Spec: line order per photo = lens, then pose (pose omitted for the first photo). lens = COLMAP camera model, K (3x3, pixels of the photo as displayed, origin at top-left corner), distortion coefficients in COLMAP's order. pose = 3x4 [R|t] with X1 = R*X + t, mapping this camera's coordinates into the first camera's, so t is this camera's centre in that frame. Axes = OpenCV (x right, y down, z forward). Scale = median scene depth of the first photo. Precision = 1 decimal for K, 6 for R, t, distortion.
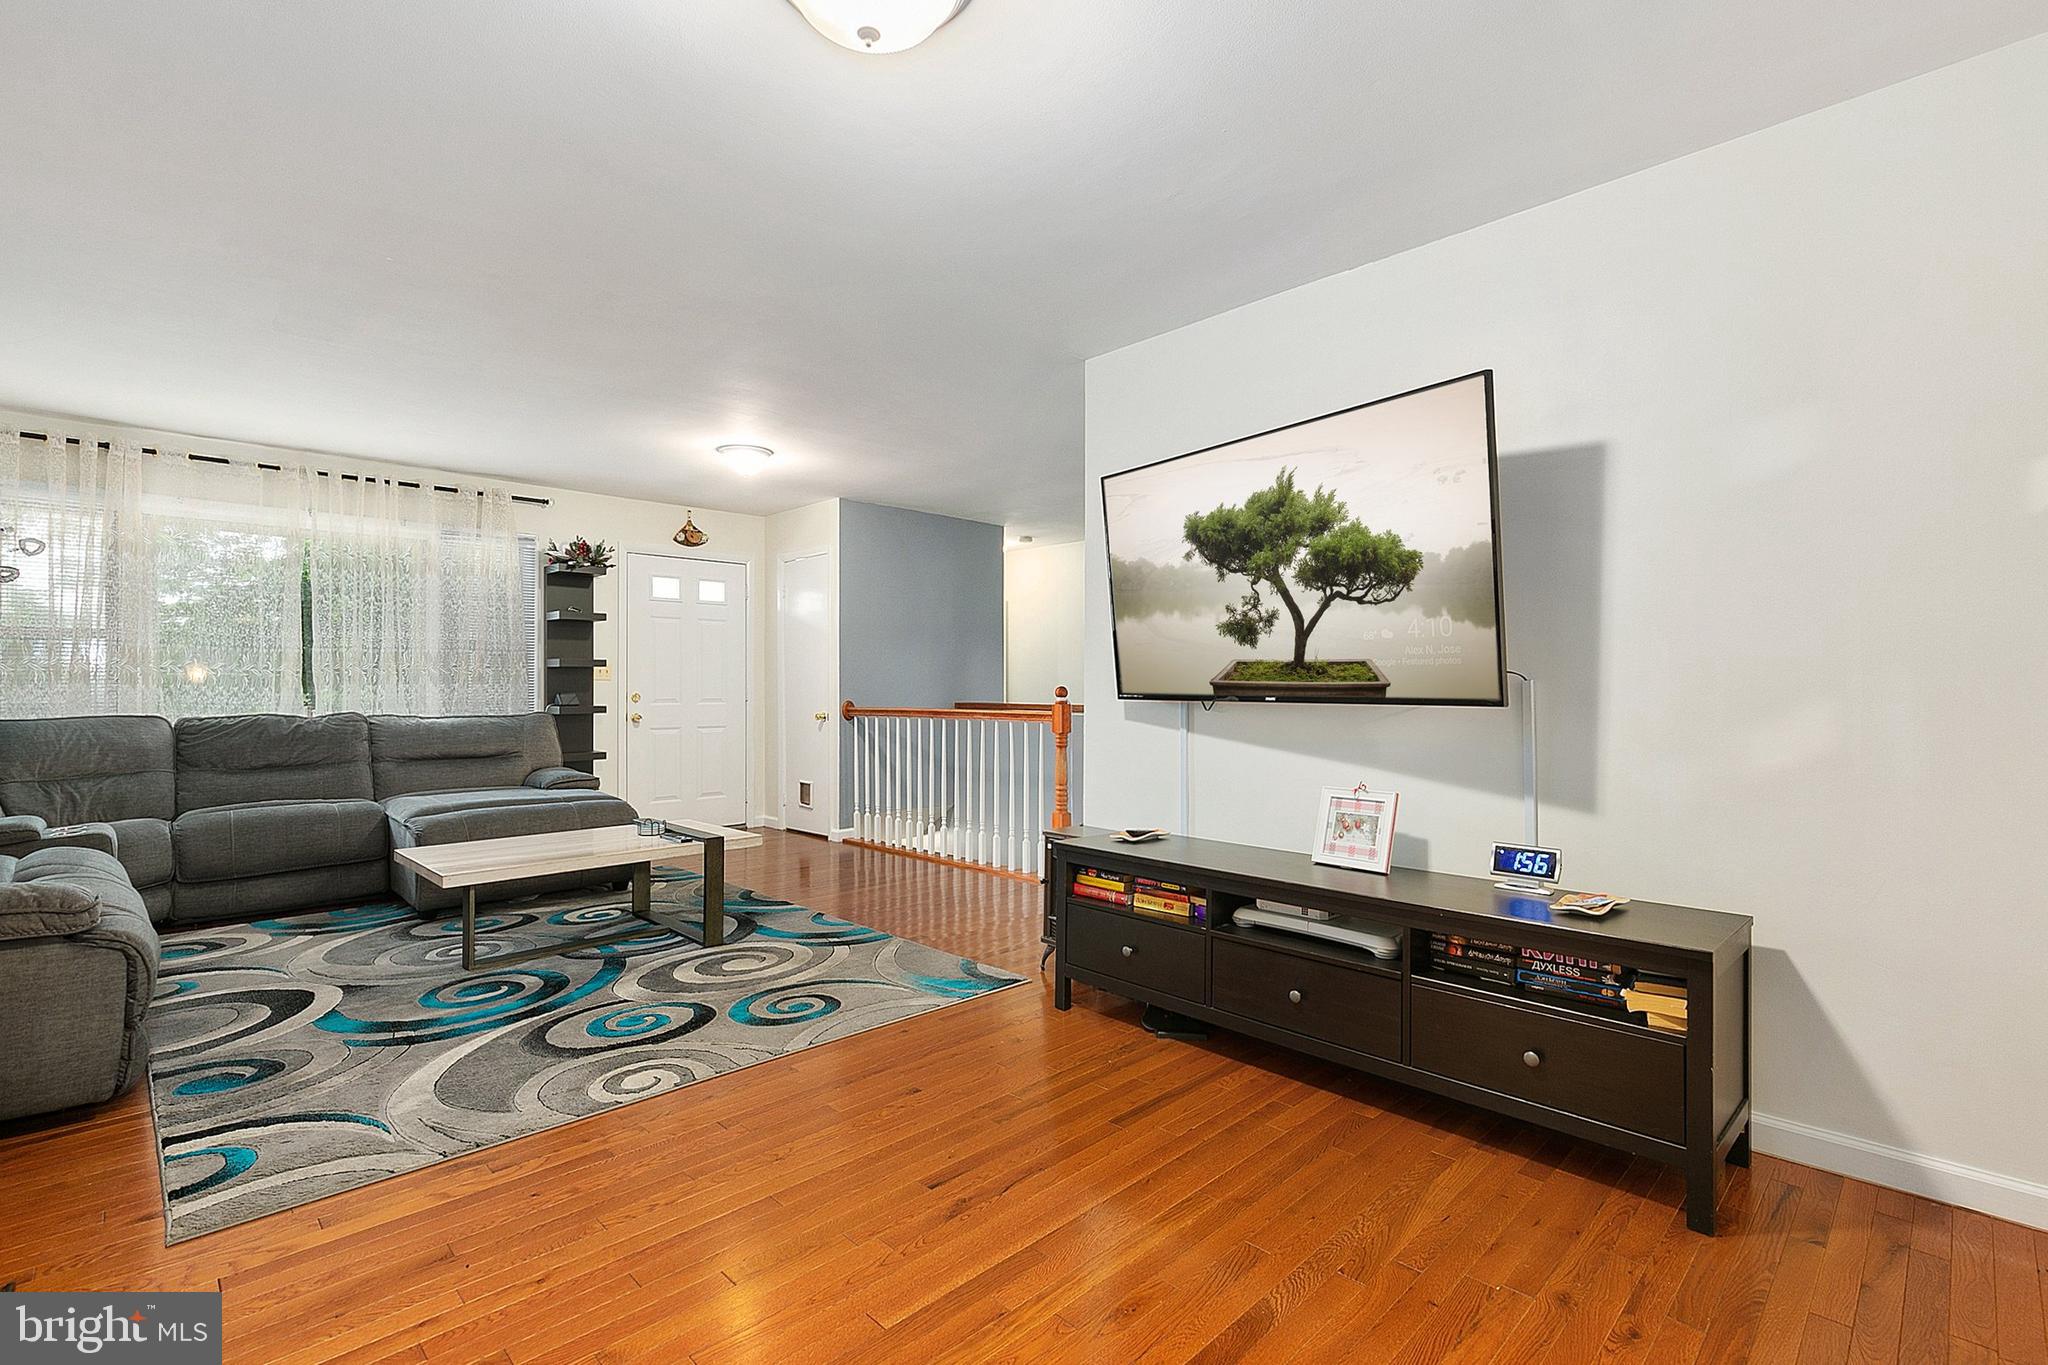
lens RADIAL K [[925.0, 0, 1018.7], [0, 925.0, 681.9], [0, 0, 1]] dist [0.008225, -0.001095]
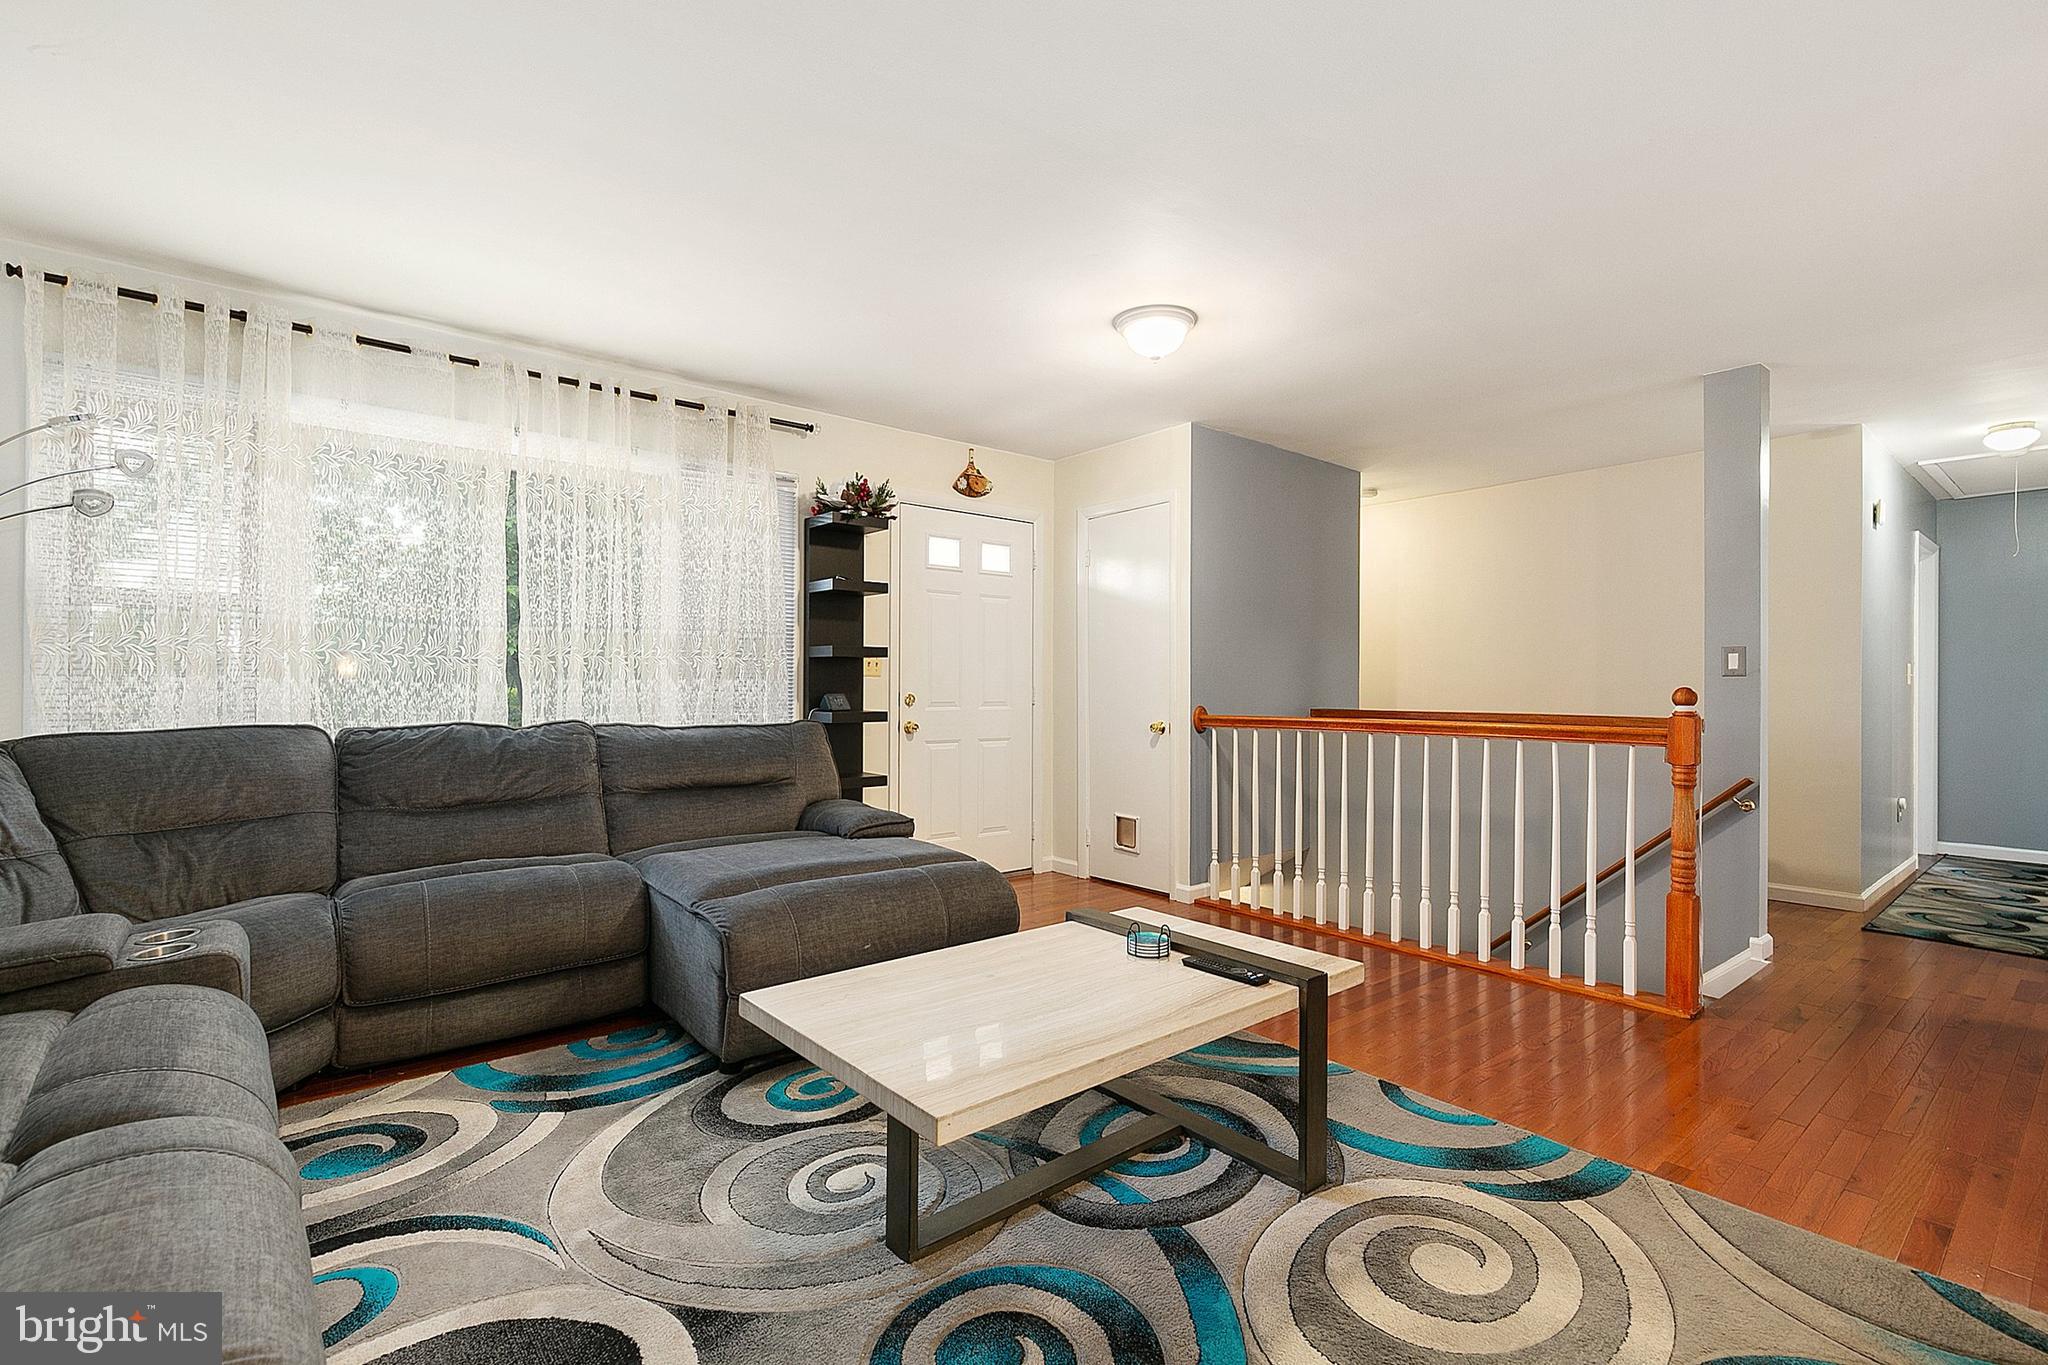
lens RADIAL K [[919.8, 0, 1021.1], [0, 919.8, 680.8], [0, 0, 1]] dist [0.007543, -0.001441]
pose [[0.996590, 0.004363, -0.082402, -0.340272], [-0.004474, 0.999989, -0.001164, 0.002807], [0.082396, 0.001528, 0.996599, 0.357426]]
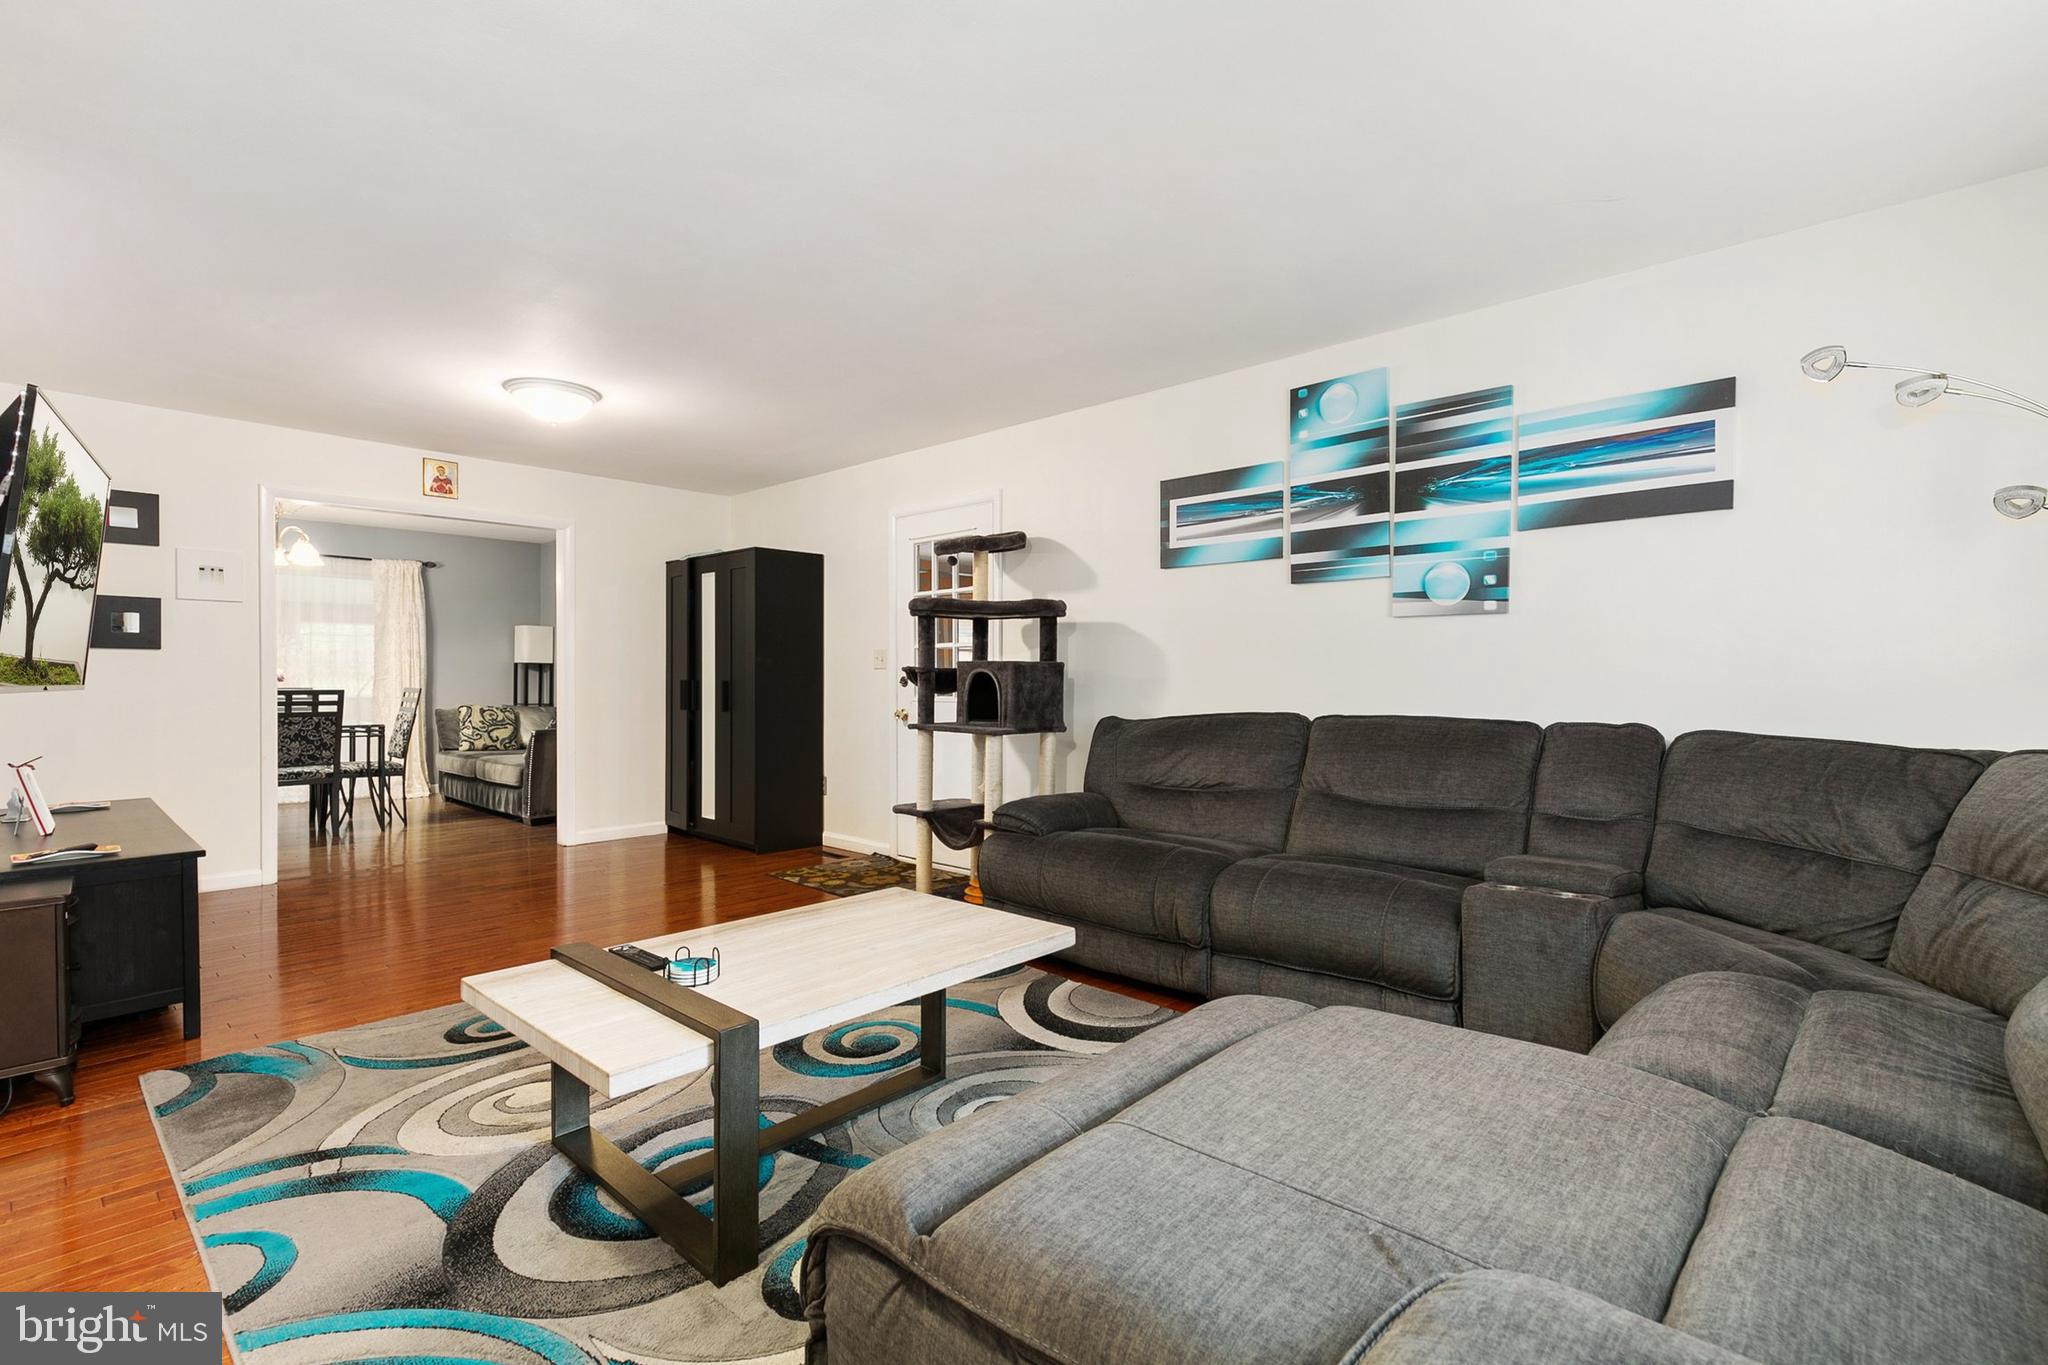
lens RADIAL K [[934.7, 0, 1021.3], [0, 934.7, 685.3], [0, 0, 1]] dist [0.005542, 0.000135]
pose [[-0.998868, -0.002522, -0.047492, -0.434347], [-0.002544, 0.999997, 0.000406, 0.006364], [0.047491, 0.000527, -0.998872, 1.192753]]
